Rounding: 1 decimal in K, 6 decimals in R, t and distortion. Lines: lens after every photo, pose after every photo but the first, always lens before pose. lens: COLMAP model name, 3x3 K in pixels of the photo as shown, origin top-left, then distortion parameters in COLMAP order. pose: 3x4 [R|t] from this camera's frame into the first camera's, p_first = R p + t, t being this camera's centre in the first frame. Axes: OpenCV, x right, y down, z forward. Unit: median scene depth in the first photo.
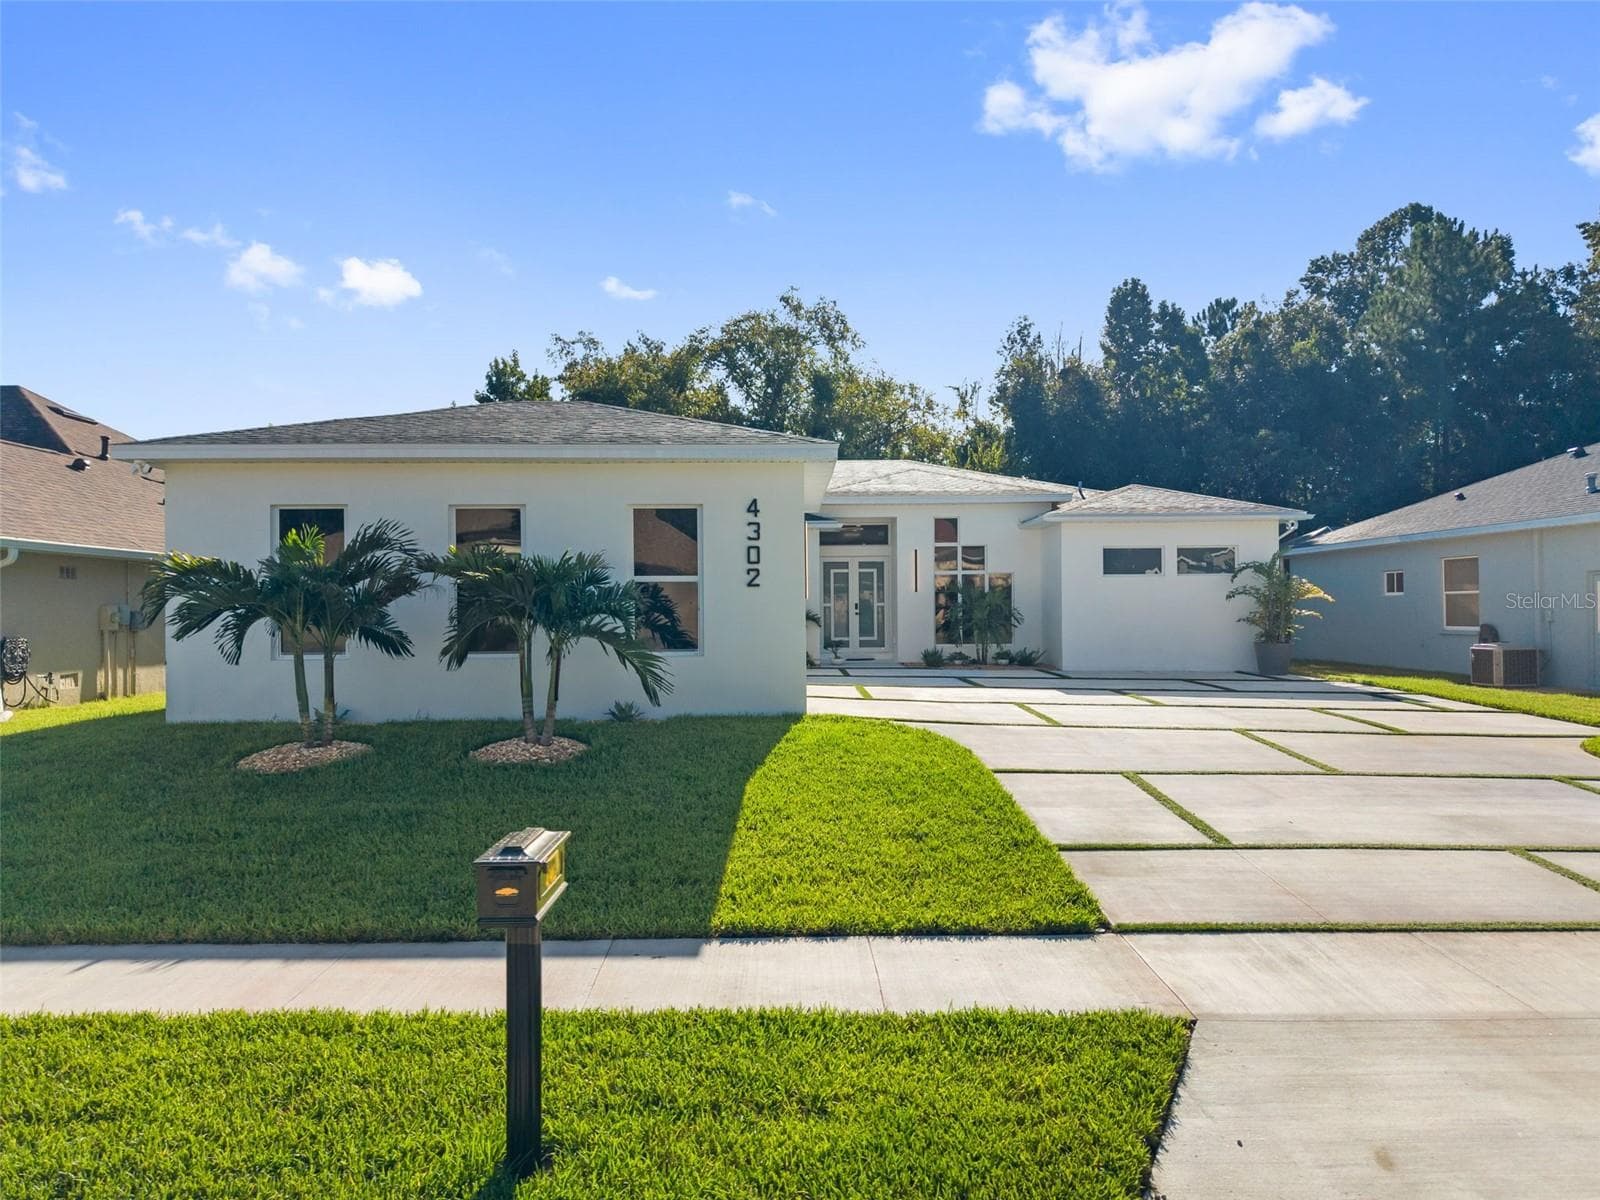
lens RADIAL K [[1075.0, 0, 801.8], [0, 1075.0, 589.5], [0, 0, 1]] dist [0.047870, -0.051938]
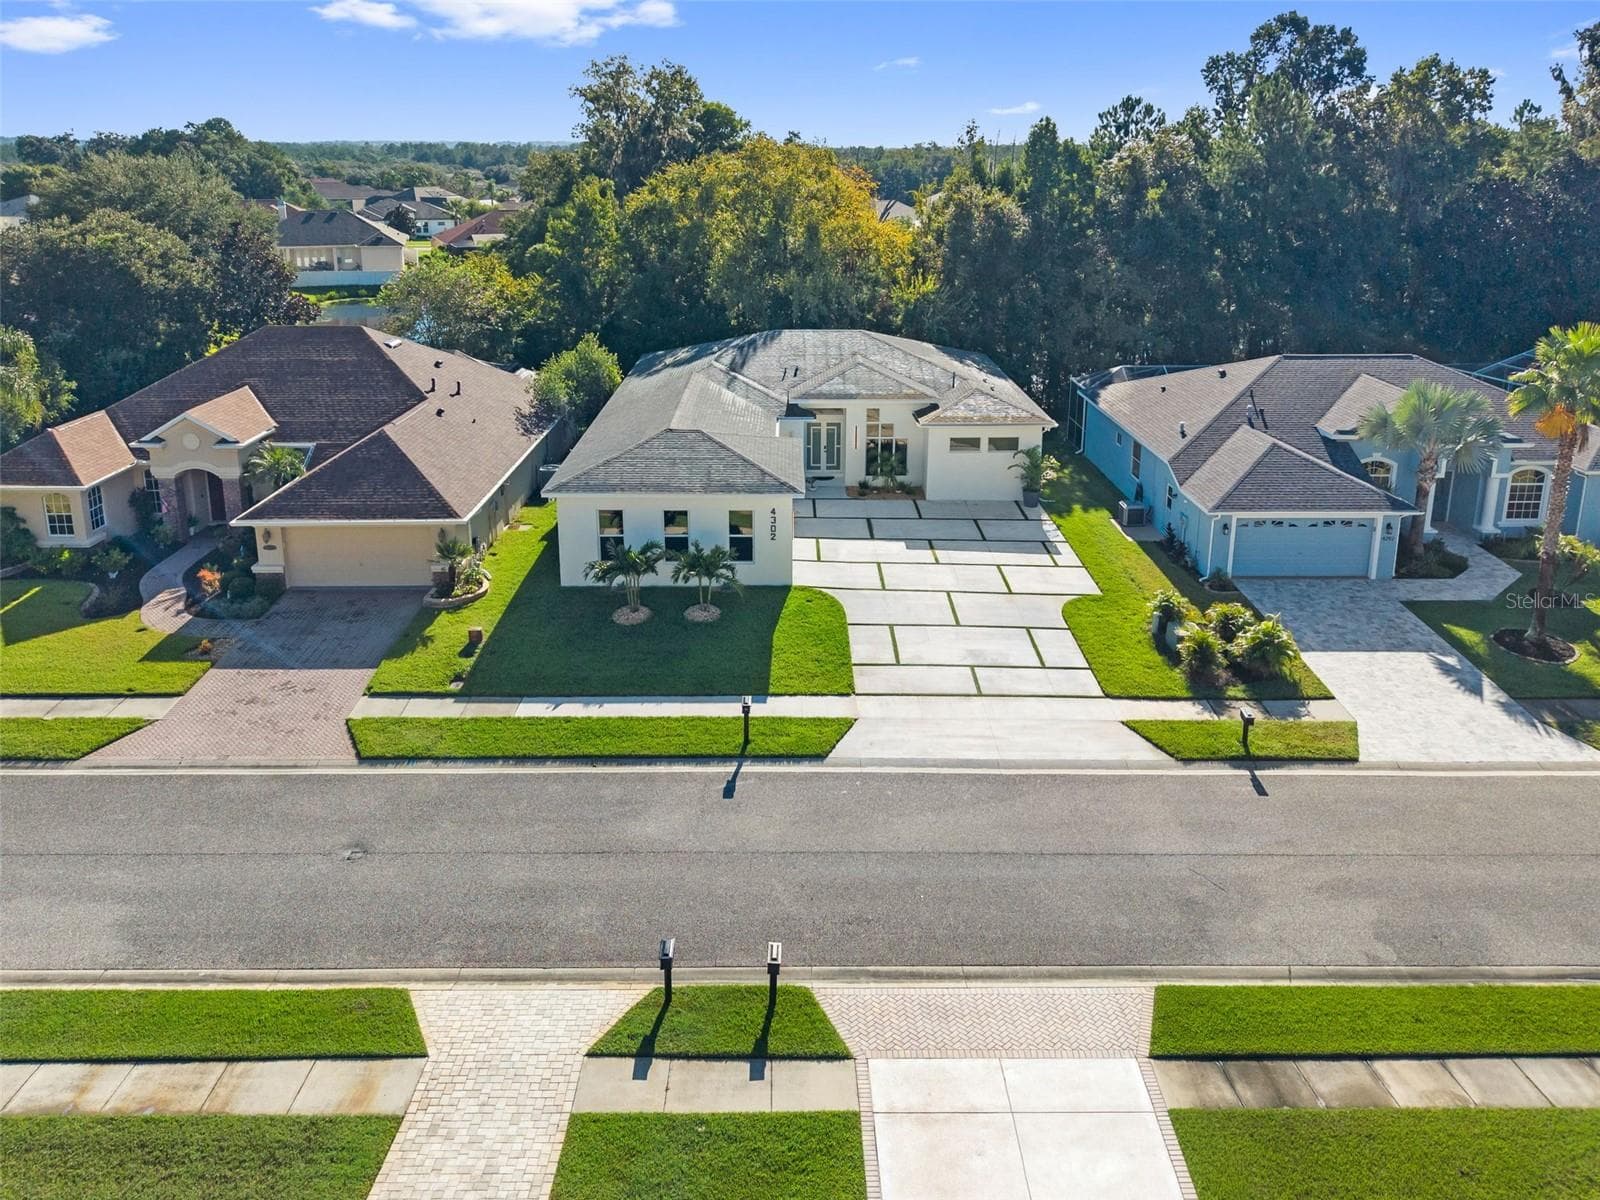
lens RADIAL K [[1089.8, 0, 812.9], [0, 1089.8, 489.1], [0, 0, 1]] dist [0.015258, -0.007979]
pose [[0.999876, 0.011296, 0.010949, 0.024006], [-0.014072, 0.953383, 0.301433, -0.971365], [-0.007034, -0.301550, 0.953424, -1.602534]]
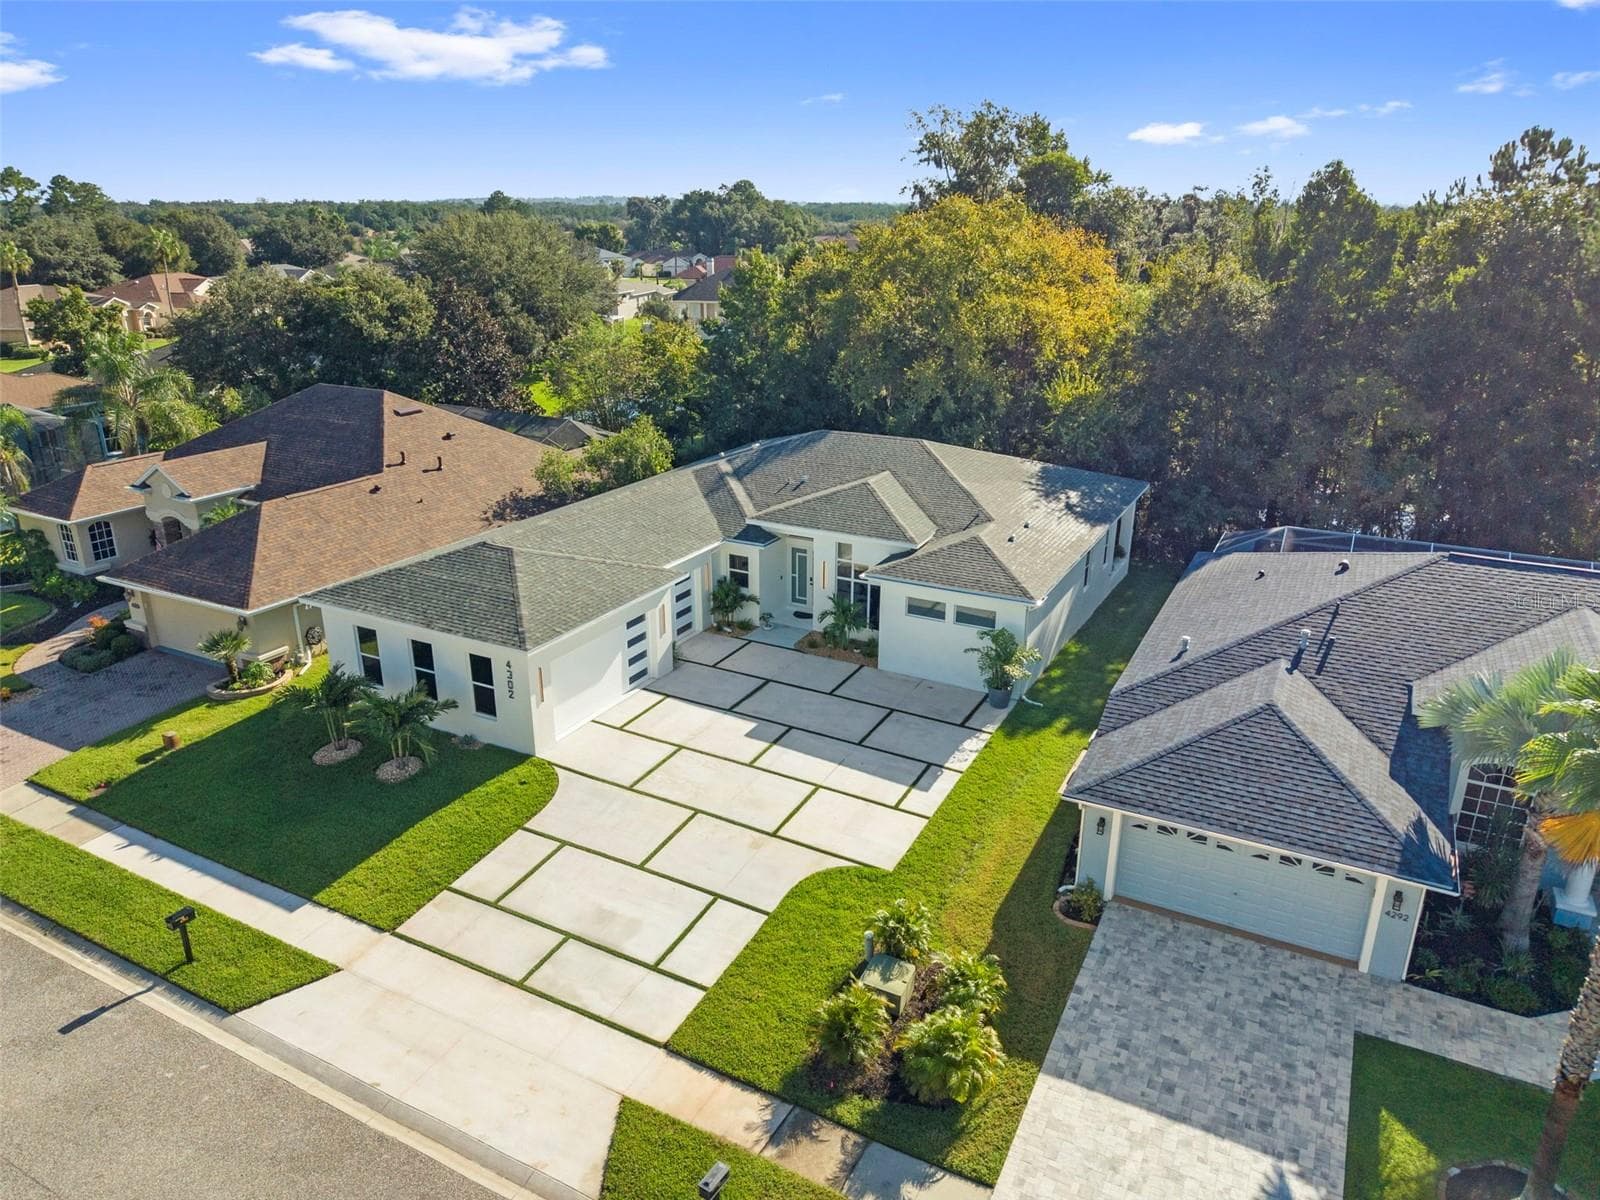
lens RADIAL K [[1069.3, 0, 812.4], [0, 1069.3, 596.7], [0, 0, 1]] dist [0.007328, -0.005767]
pose [[0.882727, 0.173536, -0.436668, 1.447799], [-0.010124, 0.936113, 0.351554, -0.992755], [0.469778, -0.305905, 0.828089, -0.463653]]
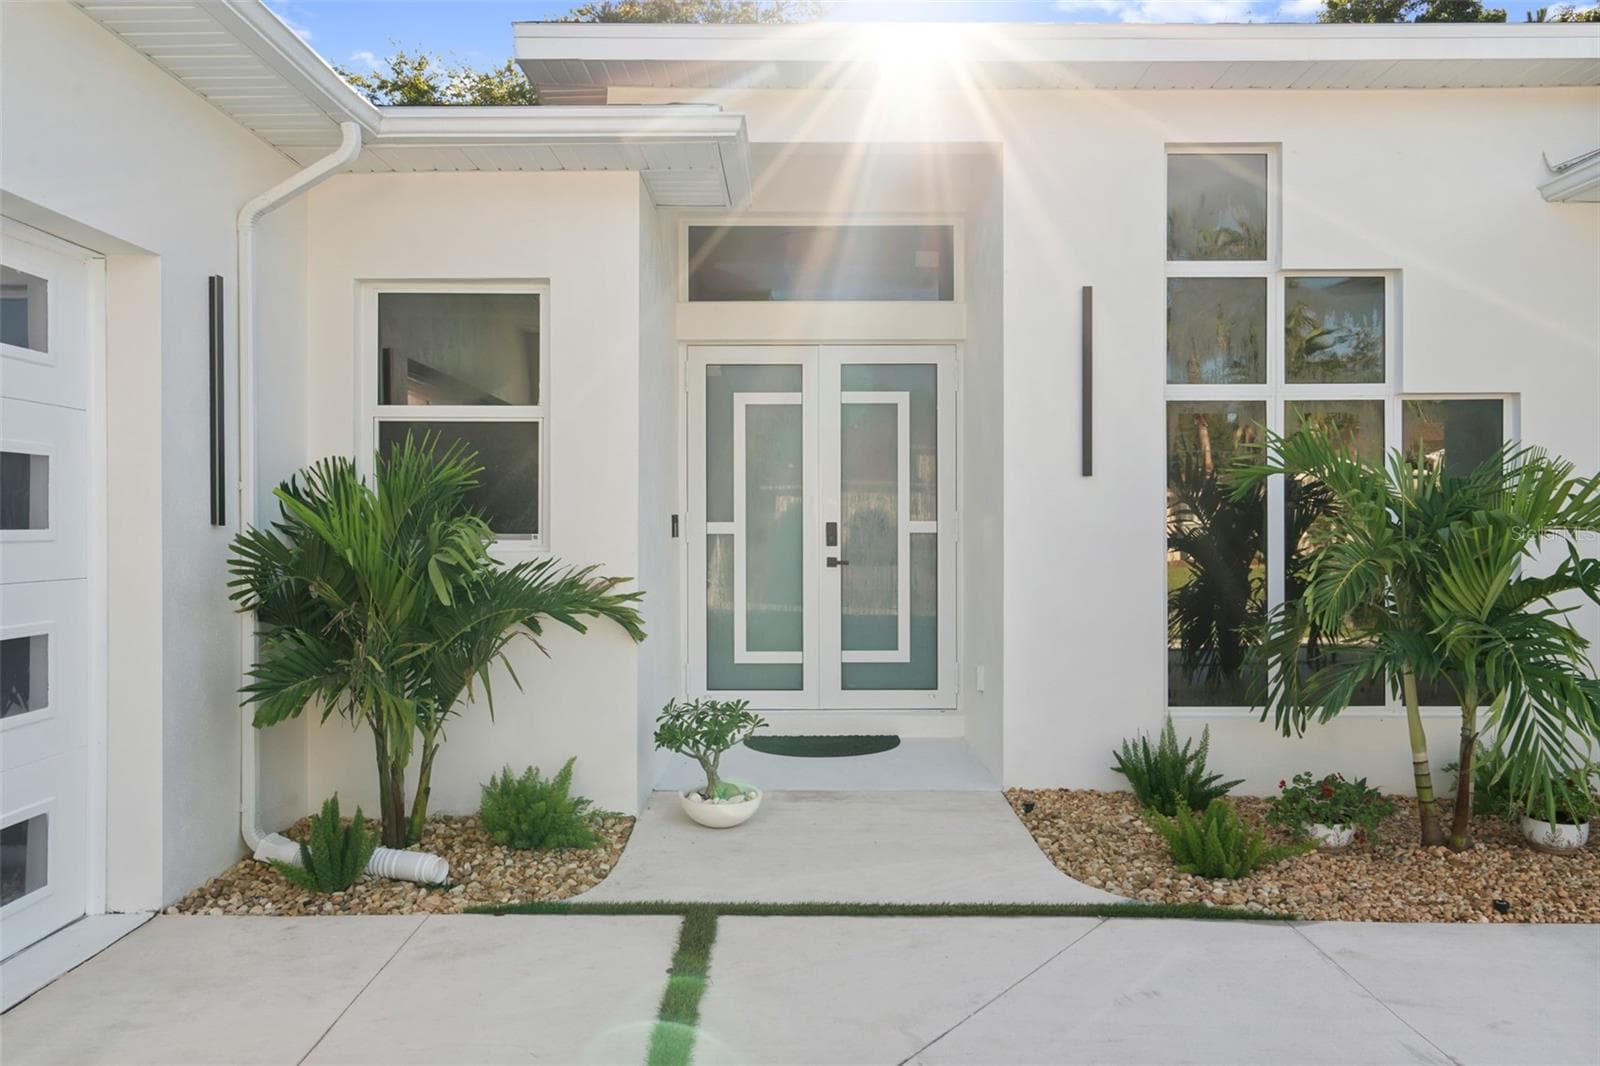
lens RADIAL K [[1197.1, 0, 799.7], [0, 1197.1, 520.6], [0, 0, 1]] dist [-0.005409, -0.000680]
pose [[0.999922, 0.007016, -0.010349, 0.095835], [-0.006886, 0.999898, 0.012488, 0.017254], [0.010436, -0.012416, 0.999868, 1.468312]]
